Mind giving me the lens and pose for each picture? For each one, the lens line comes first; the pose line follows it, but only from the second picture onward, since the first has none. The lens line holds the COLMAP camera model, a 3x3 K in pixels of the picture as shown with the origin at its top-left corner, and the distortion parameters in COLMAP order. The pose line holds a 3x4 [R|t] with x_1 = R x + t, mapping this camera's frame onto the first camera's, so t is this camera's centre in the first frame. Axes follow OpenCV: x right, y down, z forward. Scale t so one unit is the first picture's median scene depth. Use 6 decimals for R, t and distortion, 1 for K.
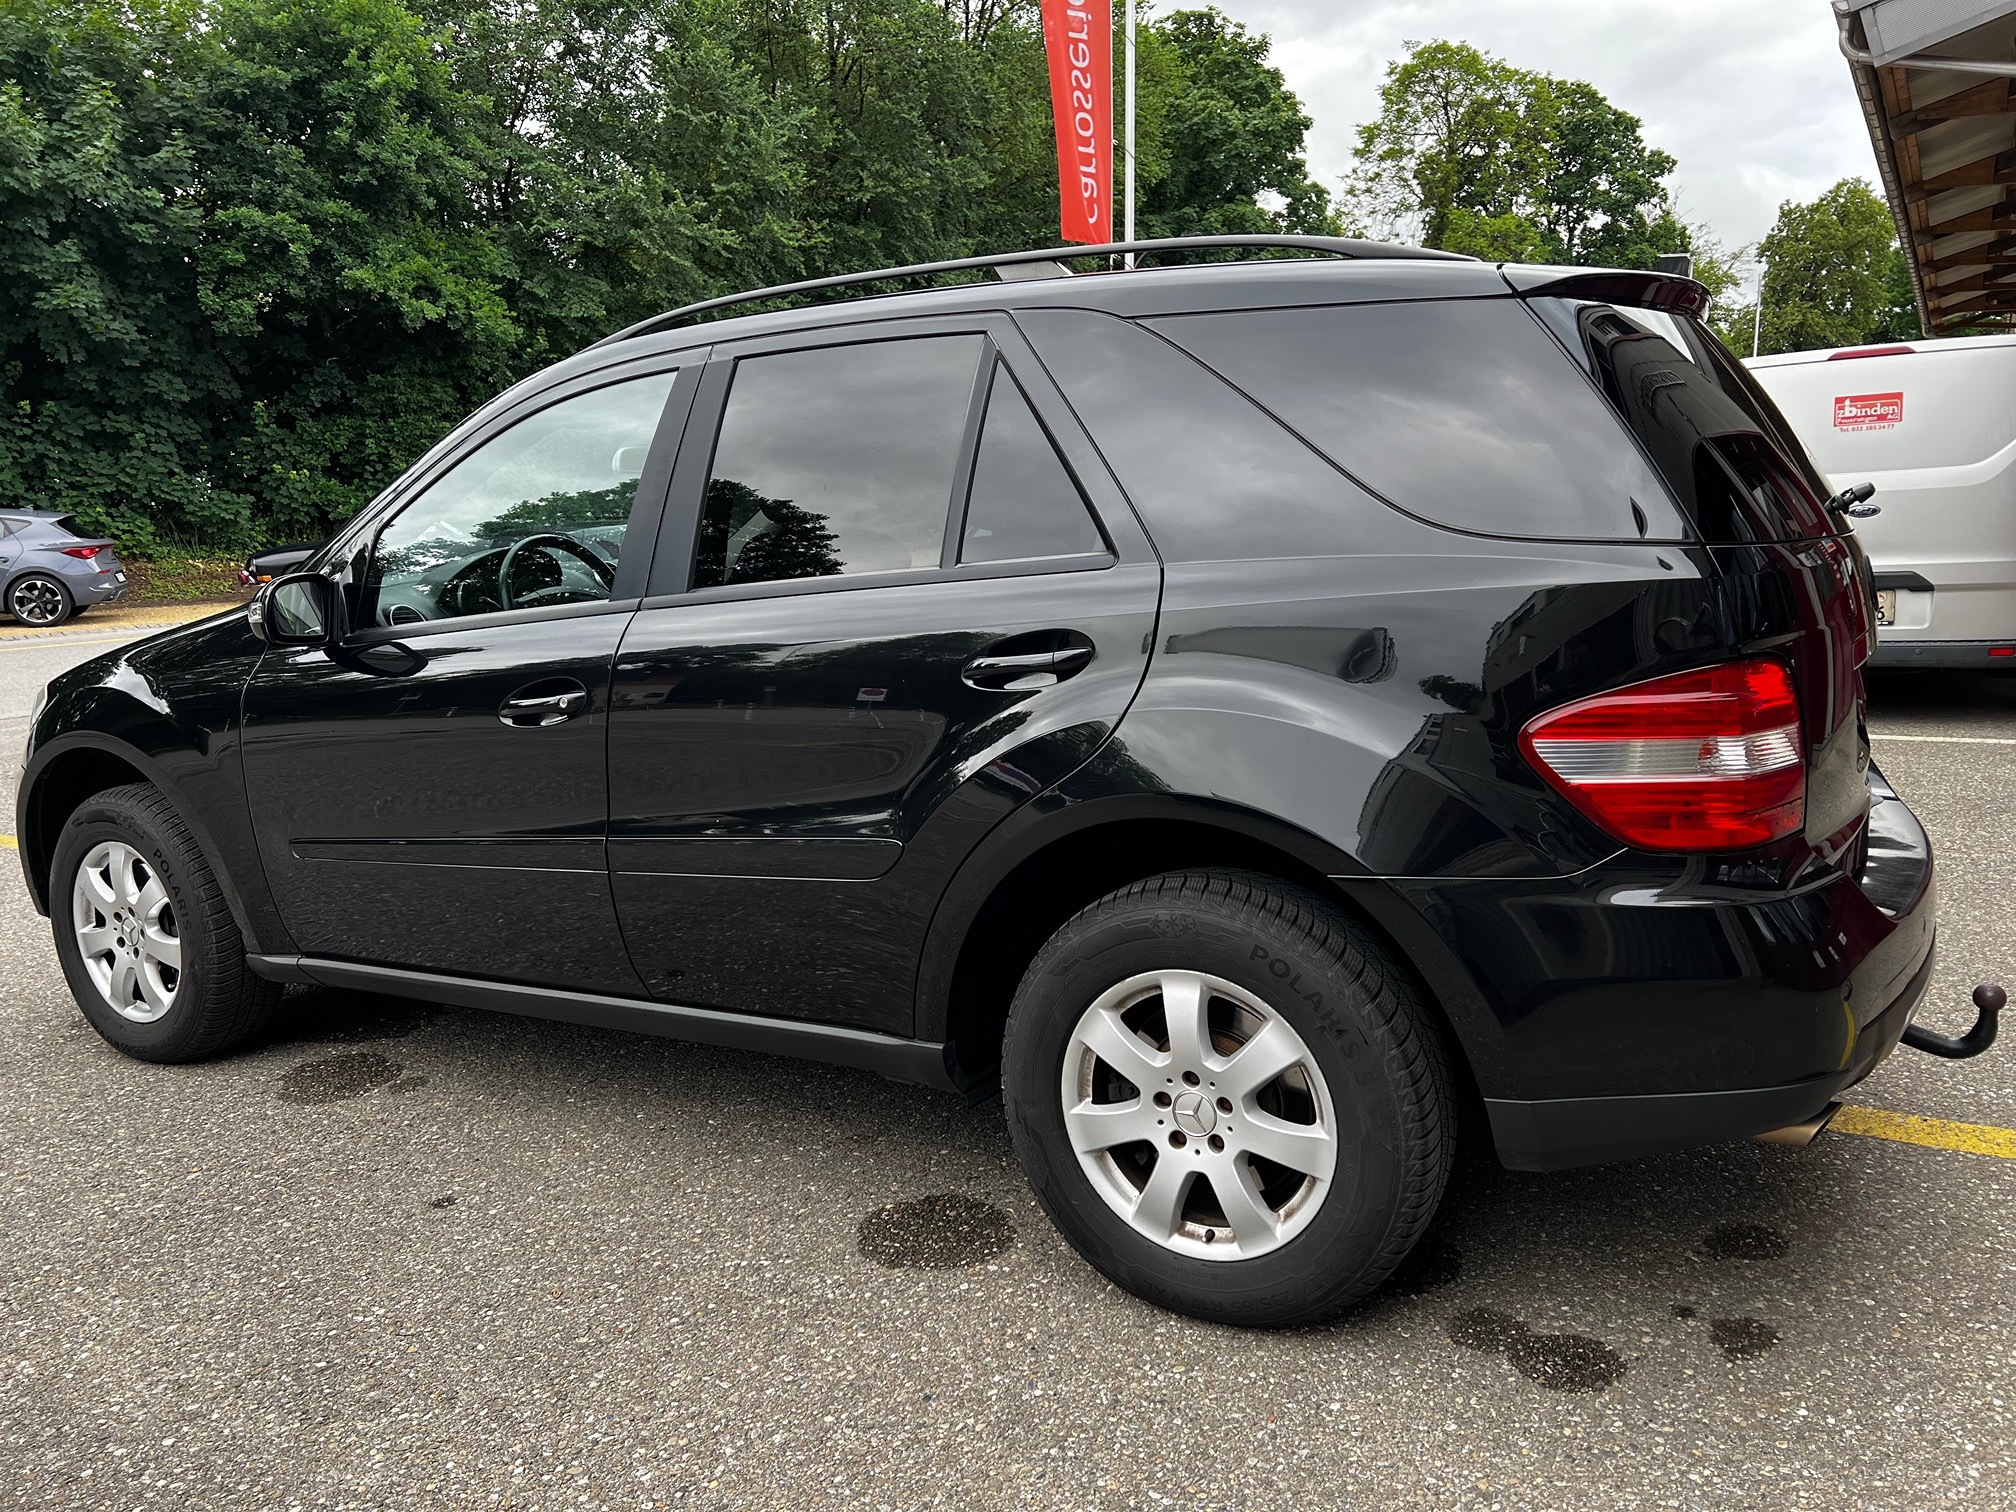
lens RADIAL K [[1518.5, 0, 971.1], [0, 1518.5, 759.0], [0, 0, 1]] dist [0.051057, -0.056850]
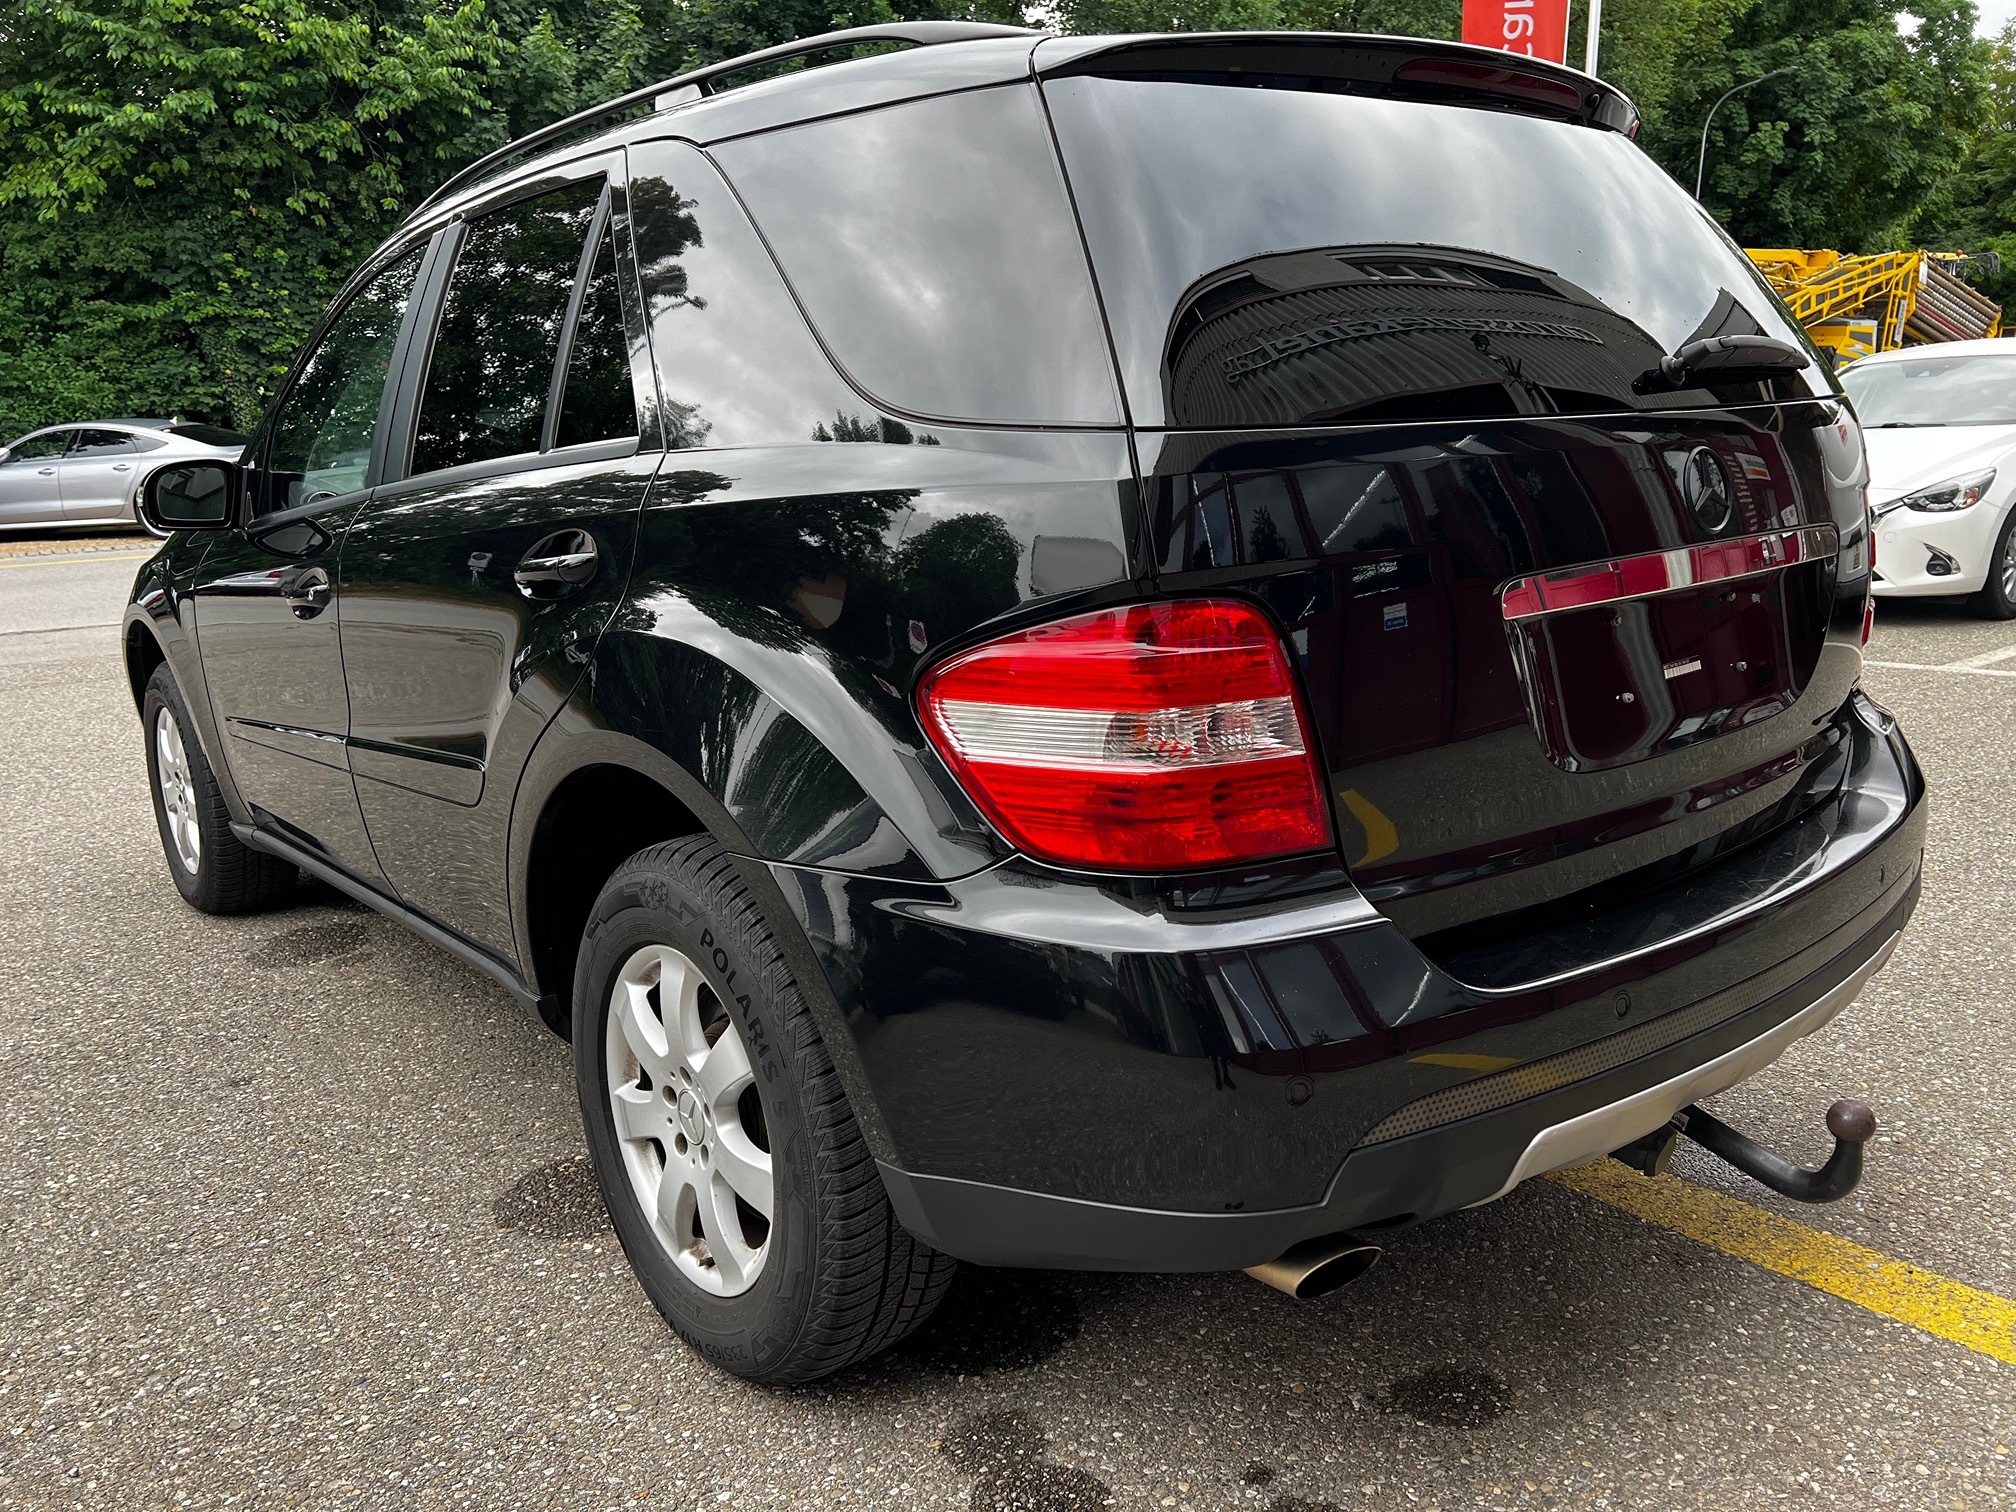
lens RADIAL K [[1509.9, 0, 1004.2], [0, 1509.9, 755.3], [0, 0, 1]] dist [0.052336, -0.060332]
pose [[0.938692, 0.072859, -0.336969, 0.529436], [-0.050070, 0.995862, 0.075845, -0.034659], [0.341101, -0.054323, 0.938456, 0.261957]]
